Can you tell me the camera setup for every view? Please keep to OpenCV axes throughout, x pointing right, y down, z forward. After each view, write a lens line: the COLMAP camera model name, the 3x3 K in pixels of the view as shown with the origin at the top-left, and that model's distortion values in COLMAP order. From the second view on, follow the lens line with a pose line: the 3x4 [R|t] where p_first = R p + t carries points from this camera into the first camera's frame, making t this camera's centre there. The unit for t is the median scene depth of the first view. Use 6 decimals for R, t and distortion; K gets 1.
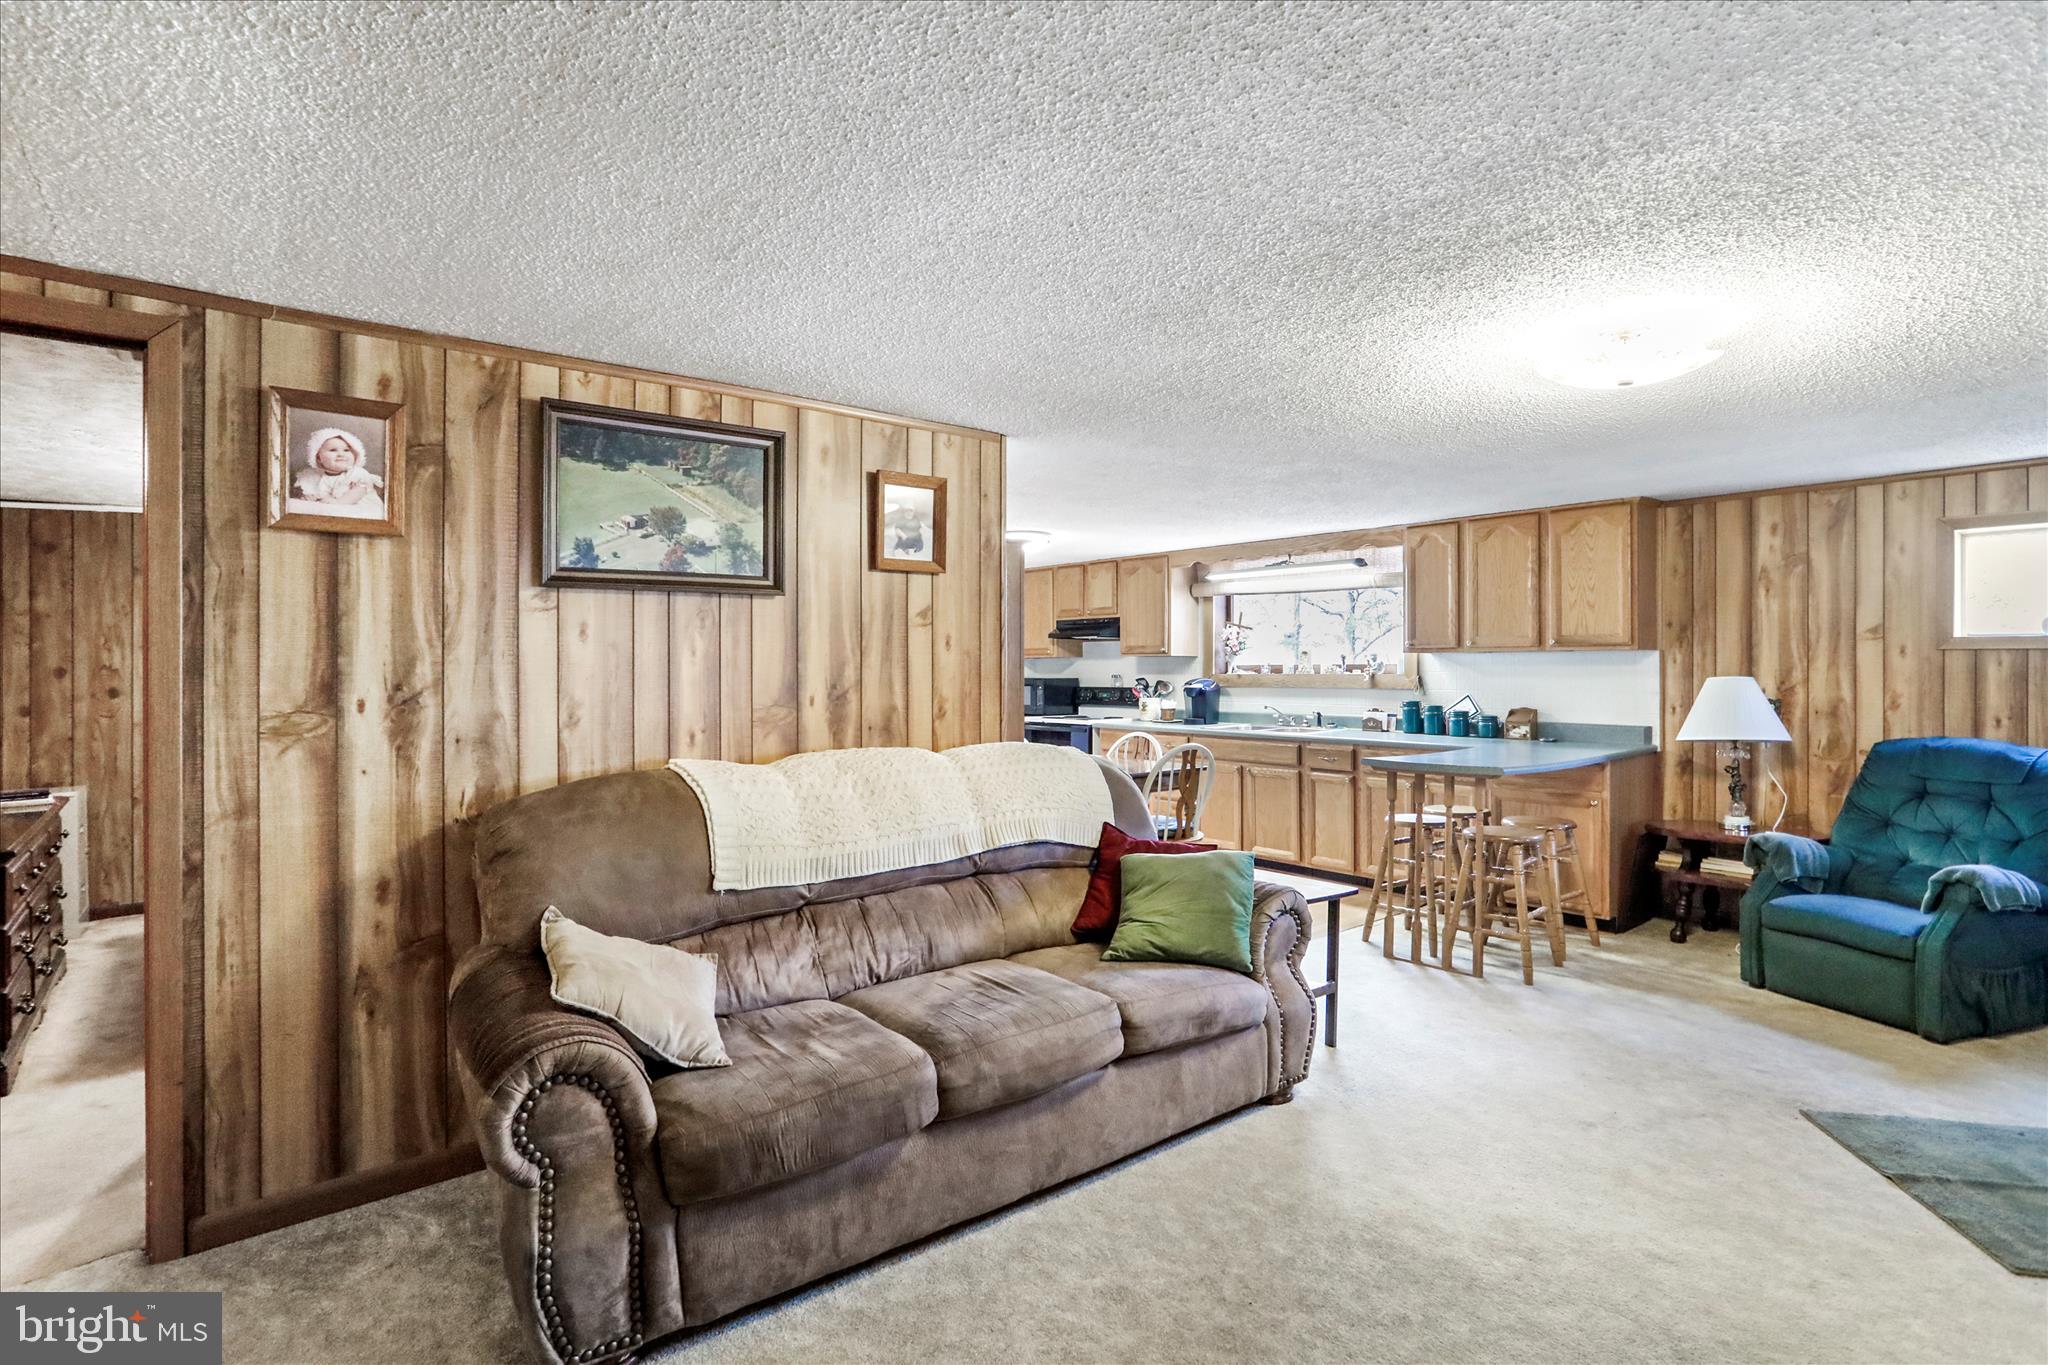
lens RADIAL K [[1003.8, 0, 1028.8], [0, 1003.8, 667.5], [0, 0, 1]] dist [-0.012823, 0.006279]
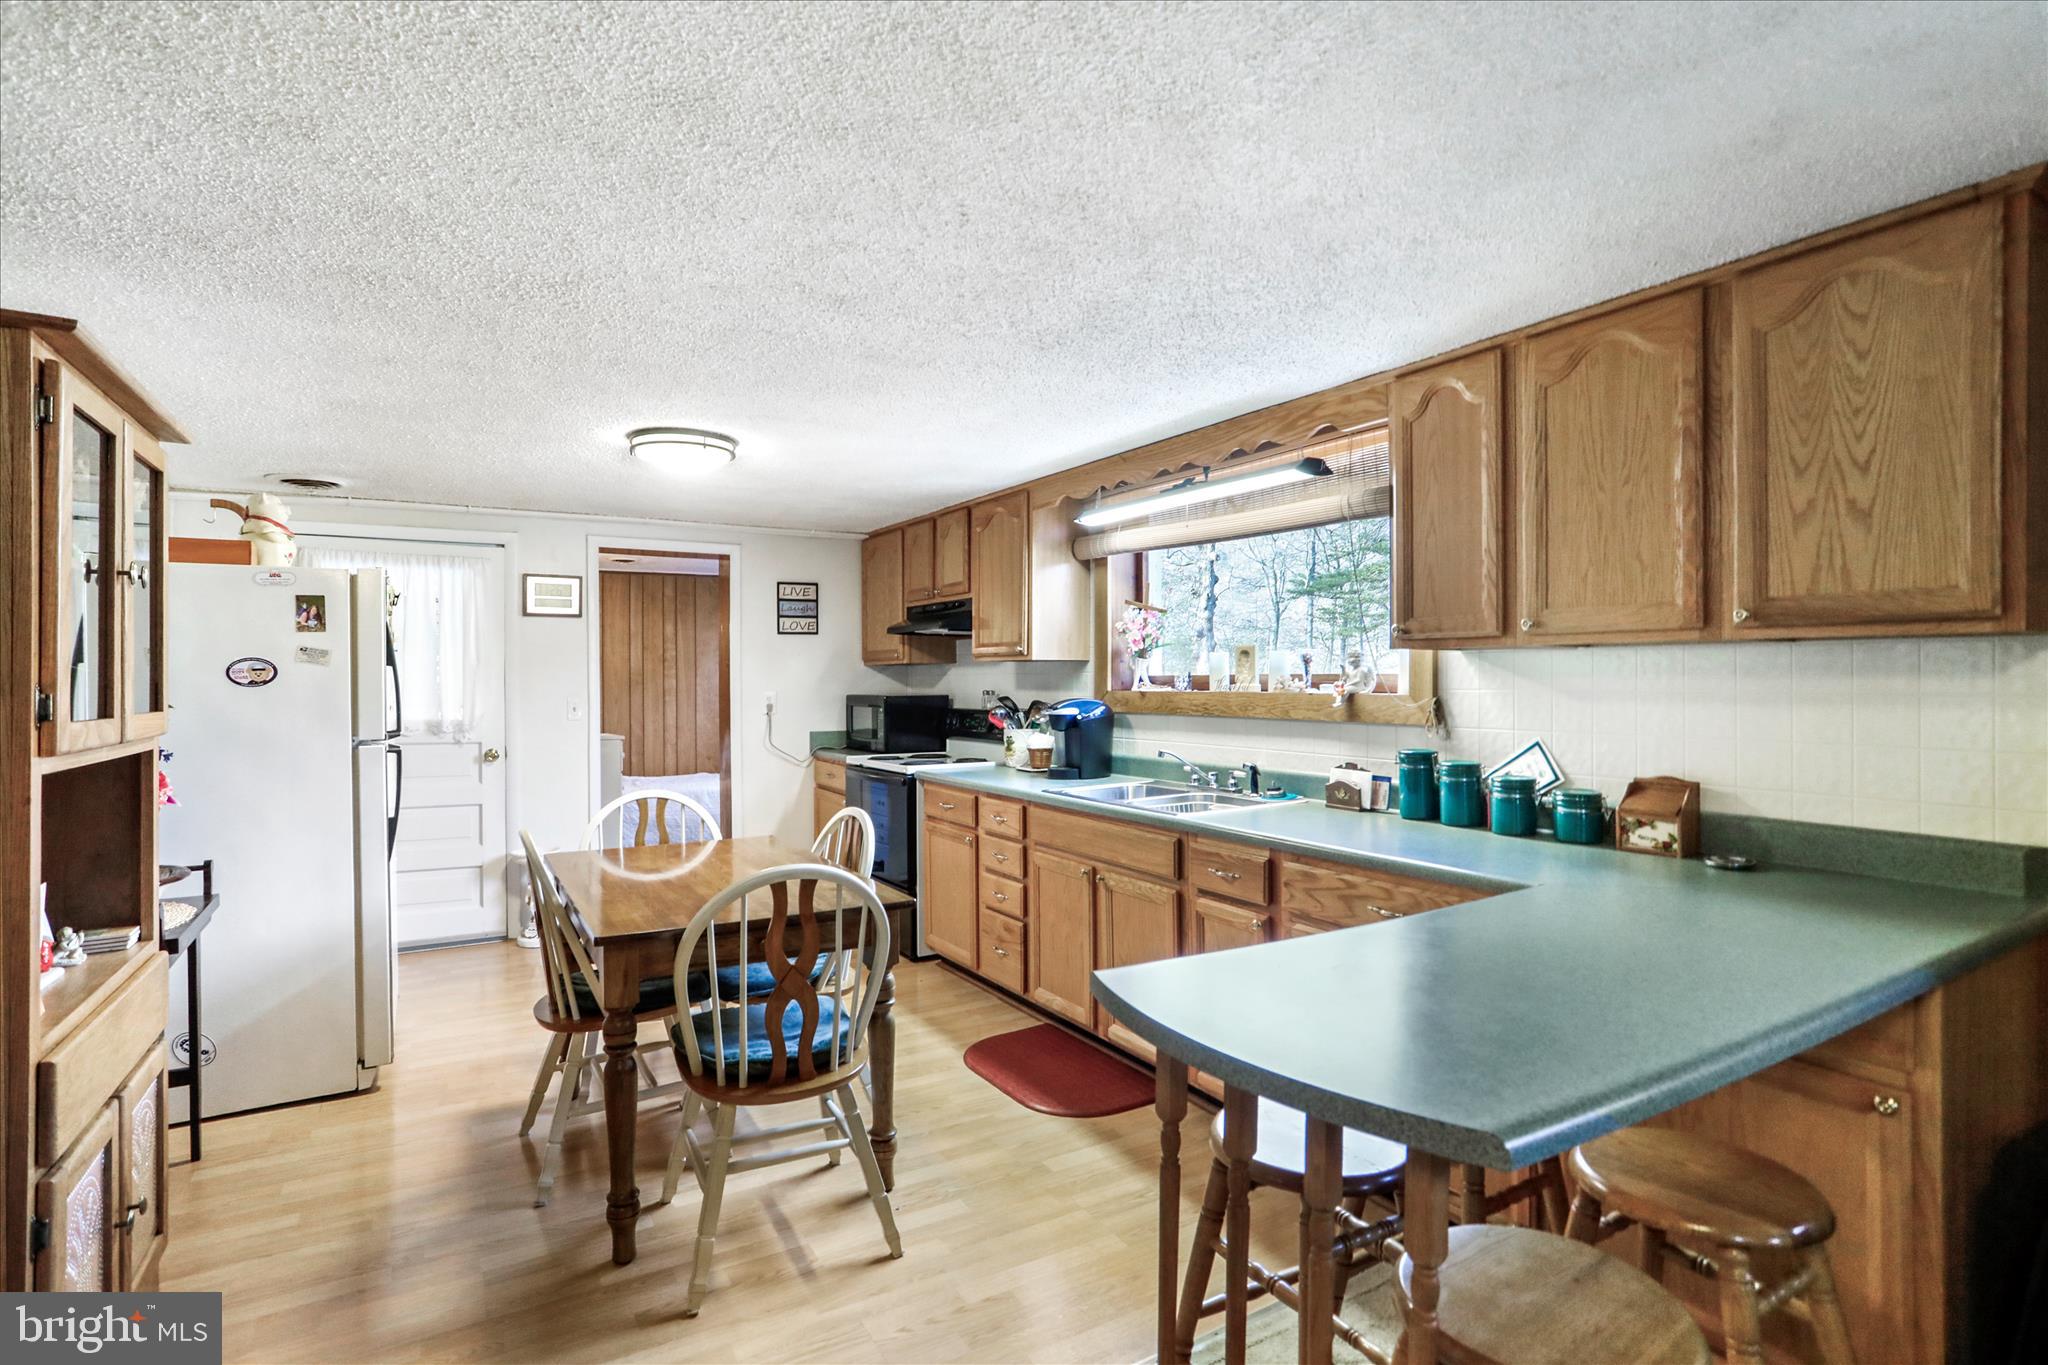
lens RADIAL K [[1003.8, 0, 1013.8], [0, 1003.8, 681.3], [0, 0, 1]] dist [-0.012823, 0.006279]
pose [[0.989842, -0.001840, -0.142163, 0.311584], [0.002722, 0.999978, 0.006013, -0.003852], [0.142148, -0.006338, 0.989825, 0.601145]]
